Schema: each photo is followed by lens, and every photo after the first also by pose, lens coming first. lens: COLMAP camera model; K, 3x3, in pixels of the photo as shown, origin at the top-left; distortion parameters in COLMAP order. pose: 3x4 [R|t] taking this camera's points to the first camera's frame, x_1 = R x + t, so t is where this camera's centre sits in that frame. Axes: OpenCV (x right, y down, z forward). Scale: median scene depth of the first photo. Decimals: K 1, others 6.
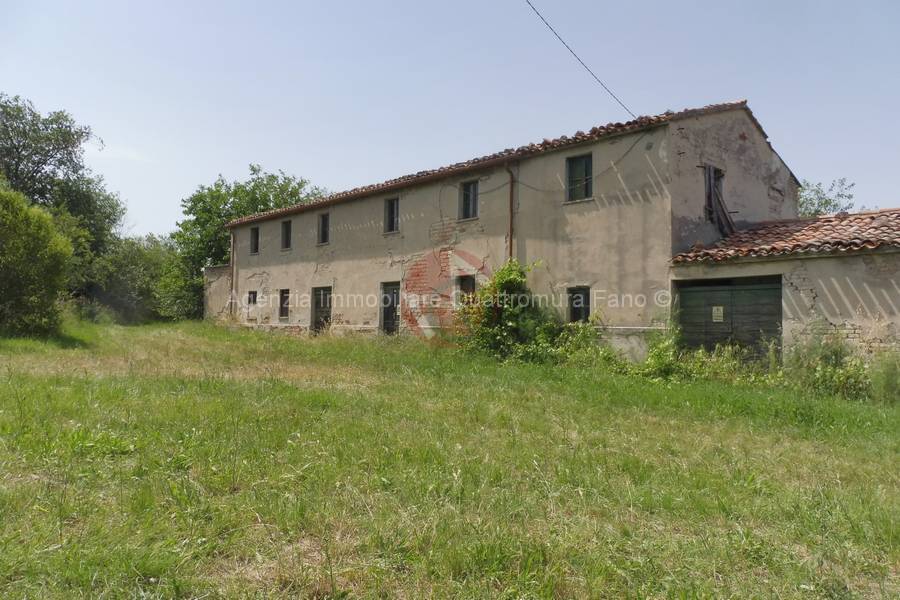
lens RADIAL K [[649.0, 0, 450.0], [0, 649.0, 300.7], [0, 0, 1]] dist [-0.027662, -0.002039]
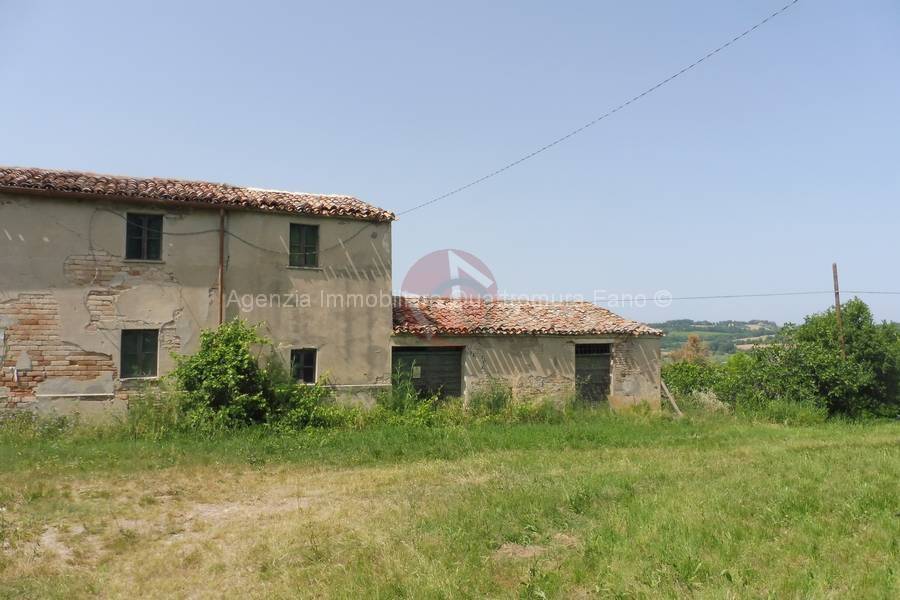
lens RADIAL K [[649.0, 0, 449.8], [0, 649.0, 299.2], [0, 0, 1]] dist [-0.027662, -0.002039]
pose [[0.286216, 0.046581, 0.957032, -0.783085], [-0.037957, 0.998585, -0.037251, -0.075014], [-0.957413, -0.025664, 0.287579, 0.486189]]
